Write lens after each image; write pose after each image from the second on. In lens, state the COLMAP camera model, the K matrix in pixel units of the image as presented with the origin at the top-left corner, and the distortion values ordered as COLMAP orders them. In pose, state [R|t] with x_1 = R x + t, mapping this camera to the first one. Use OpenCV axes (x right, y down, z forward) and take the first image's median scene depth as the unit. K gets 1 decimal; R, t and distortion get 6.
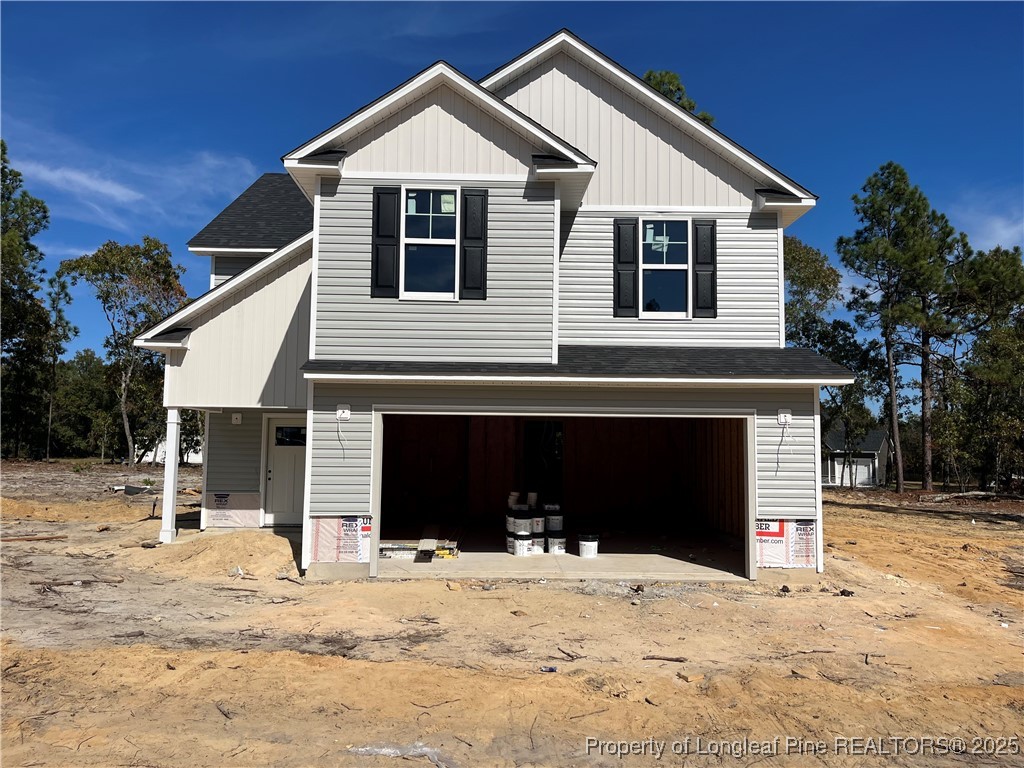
lens RADIAL K [[767.1, 0, 513.5], [0, 767.1, 386.4], [0, 0, 1]] dist [-0.010195, -0.002170]
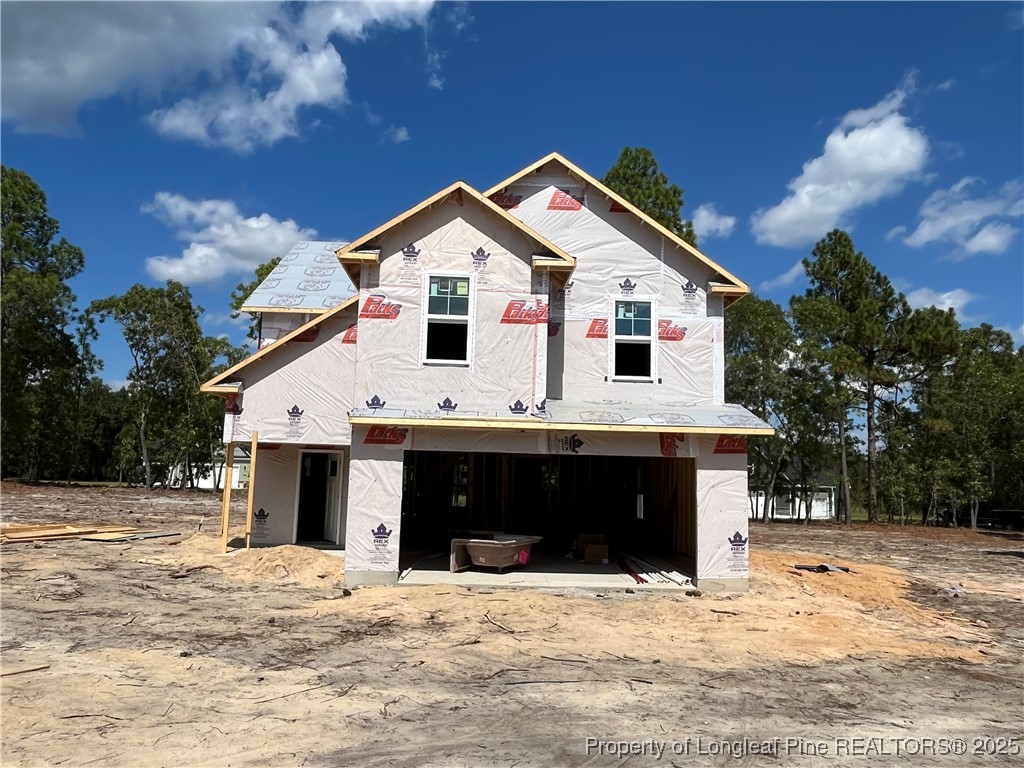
lens RADIAL K [[735.8, 0, 511.9], [0, 735.8, 382.0], [0, 0, 1]] dist [-0.003622, -0.000578]
pose [[0.999585, 0.019495, 0.021198, -0.022131], [-0.018450, 0.998658, -0.048400, -0.021097], [-0.022113, 0.047989, 0.998603, -0.181506]]
